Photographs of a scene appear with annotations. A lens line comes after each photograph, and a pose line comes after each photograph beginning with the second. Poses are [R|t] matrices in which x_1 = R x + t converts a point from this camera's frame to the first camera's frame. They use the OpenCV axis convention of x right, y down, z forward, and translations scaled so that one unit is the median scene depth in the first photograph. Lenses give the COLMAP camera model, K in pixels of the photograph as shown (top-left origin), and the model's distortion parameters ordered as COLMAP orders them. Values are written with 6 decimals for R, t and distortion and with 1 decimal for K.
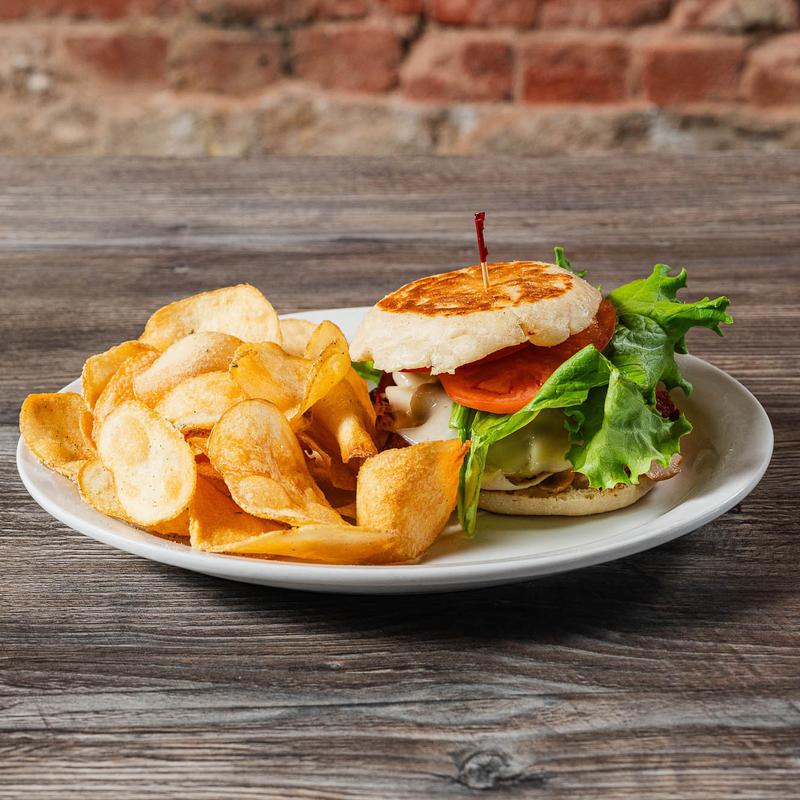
lens RADIAL K [[2335.2, 0, 399.8], [0, 2335.2, 395.7], [0, 0, 1]] dist [0.044459, 0.000000]
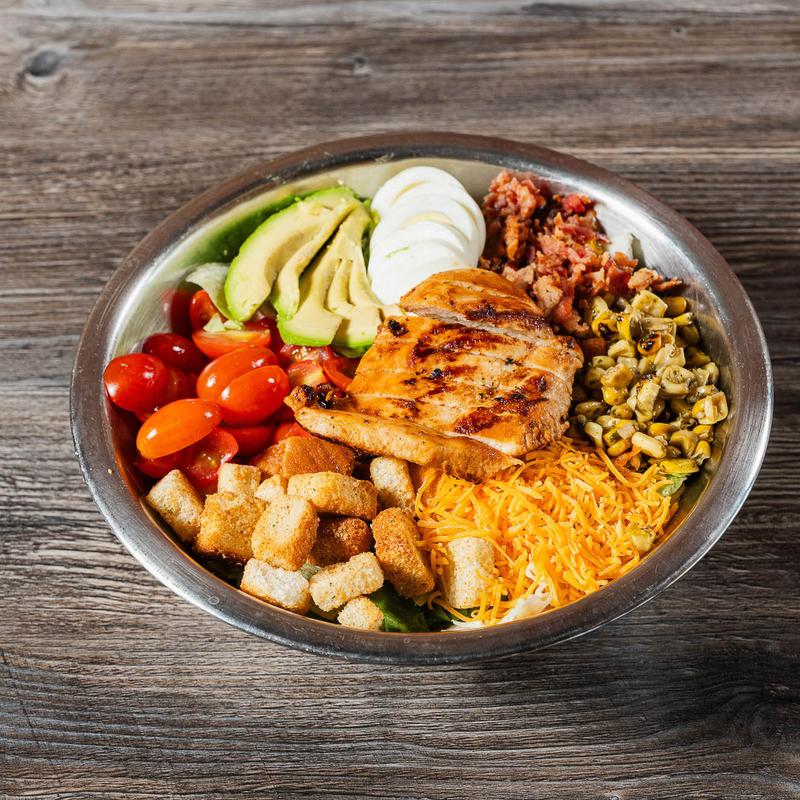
lens RADIAL K [[2335.2, 0, 401.9], [0, 2335.2, 402.4], [0, 0, 1]] dist [0.044459, 0.000000]
pose [[0.999849, -0.017271, -0.002096, -0.110816], [0.016566, 0.908277, 0.418042, -0.438744], [-0.005317, -0.418013, 0.908425, 0.191578]]
